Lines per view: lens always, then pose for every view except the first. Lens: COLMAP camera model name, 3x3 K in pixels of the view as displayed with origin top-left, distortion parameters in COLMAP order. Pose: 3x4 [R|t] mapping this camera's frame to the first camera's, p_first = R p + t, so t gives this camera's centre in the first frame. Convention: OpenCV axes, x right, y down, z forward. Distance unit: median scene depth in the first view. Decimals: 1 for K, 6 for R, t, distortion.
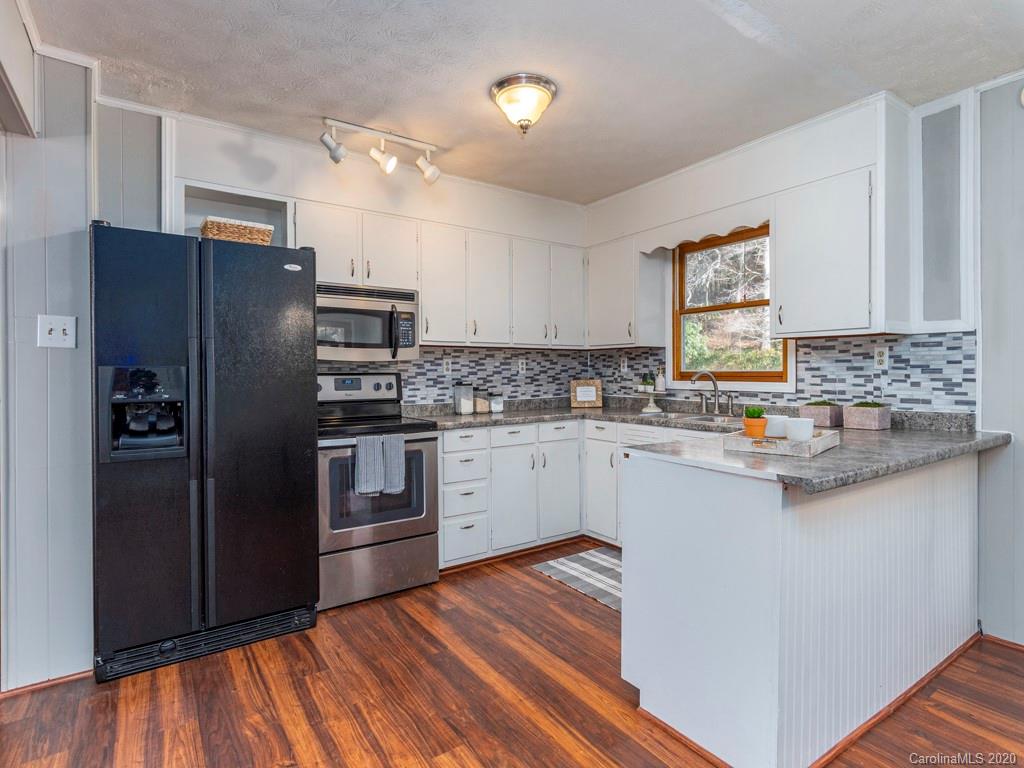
lens RADIAL K [[508.8, 0, 514.7], [0, 508.8, 381.8], [0, 0, 1]] dist [-0.006172, -0.000857]
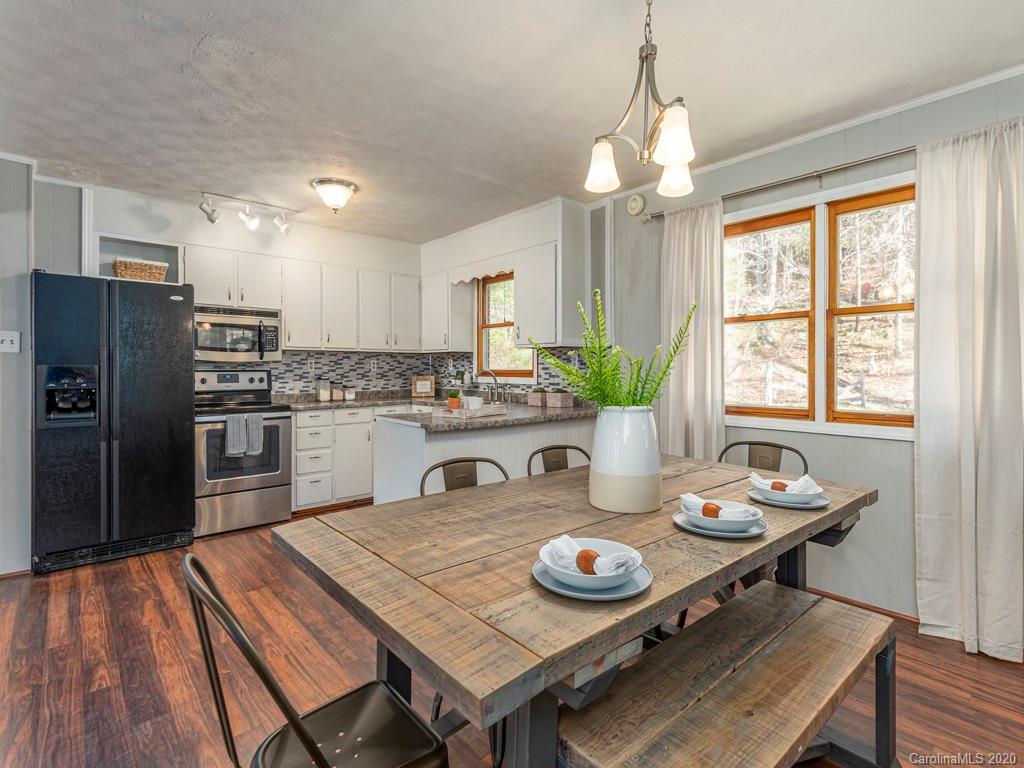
lens RADIAL K [[515.6, 0, 508.8], [0, 515.6, 377.1], [0, 0, 1]] dist [-0.007556, 0.000117]
pose [[0.996338, 0.002478, 0.085466, 0.371840], [-0.002127, 0.999989, -0.004201, 0.006748], [-0.085476, 0.004004, 0.996332, -0.530701]]
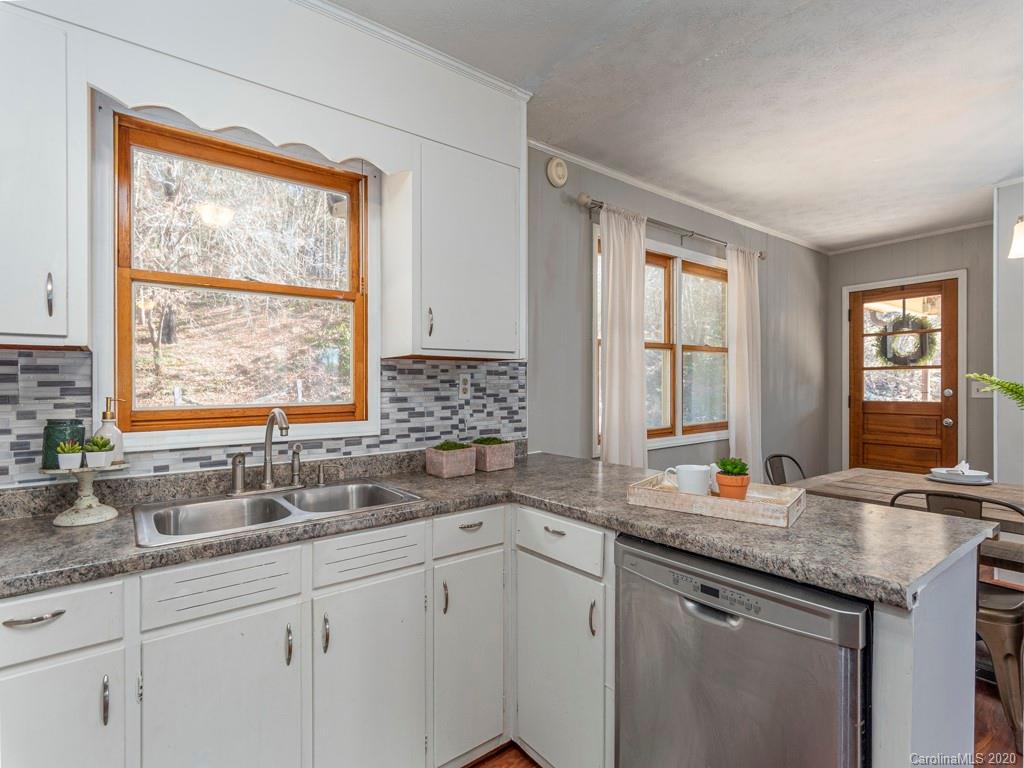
lens RADIAL K [[515.6, 0, 514.0], [0, 515.6, 380.2], [0, 0, 1]] dist [-0.007556, 0.000117]
pose [[-0.050613, 0.003206, 0.998713, -0.170909], [0.018568, 0.999825, -0.002268, -0.051490], [-0.998546, 0.018429, -0.050664, 0.922187]]
